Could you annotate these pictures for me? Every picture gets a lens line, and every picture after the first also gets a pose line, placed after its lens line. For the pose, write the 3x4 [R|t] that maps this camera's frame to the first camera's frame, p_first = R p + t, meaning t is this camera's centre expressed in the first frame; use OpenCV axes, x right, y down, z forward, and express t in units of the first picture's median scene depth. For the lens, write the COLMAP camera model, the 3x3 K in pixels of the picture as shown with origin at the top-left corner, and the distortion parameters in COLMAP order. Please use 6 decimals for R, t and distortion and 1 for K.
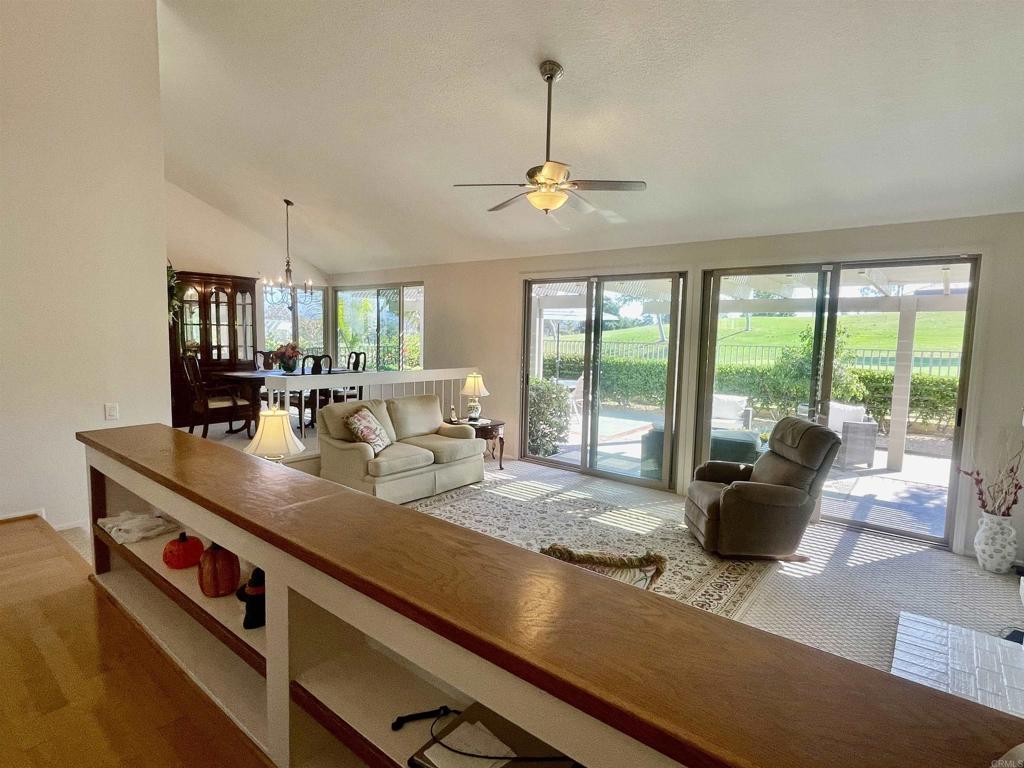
lens RADIAL K [[524.0, 0, 512.9], [0, 524.0, 381.6], [0, 0, 1]] dist [-0.001139, -0.000248]
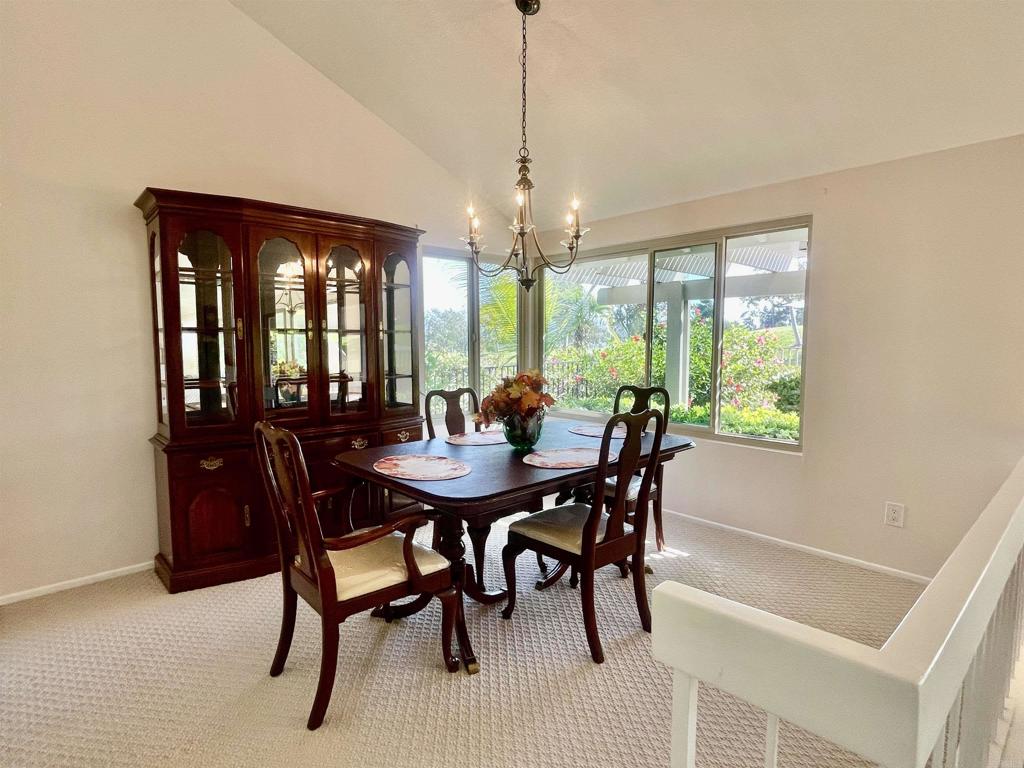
lens RADIAL K [[524.0, 0, 515.6], [0, 524.0, 384.7], [0, 0, 1]] dist [-0.001139, -0.000248]
pose [[0.987930, -0.000075, -0.154903, -0.329071], [-0.002743, 0.999835, -0.017977, -0.051329], [0.154878, 0.018185, 0.987766, 0.548059]]
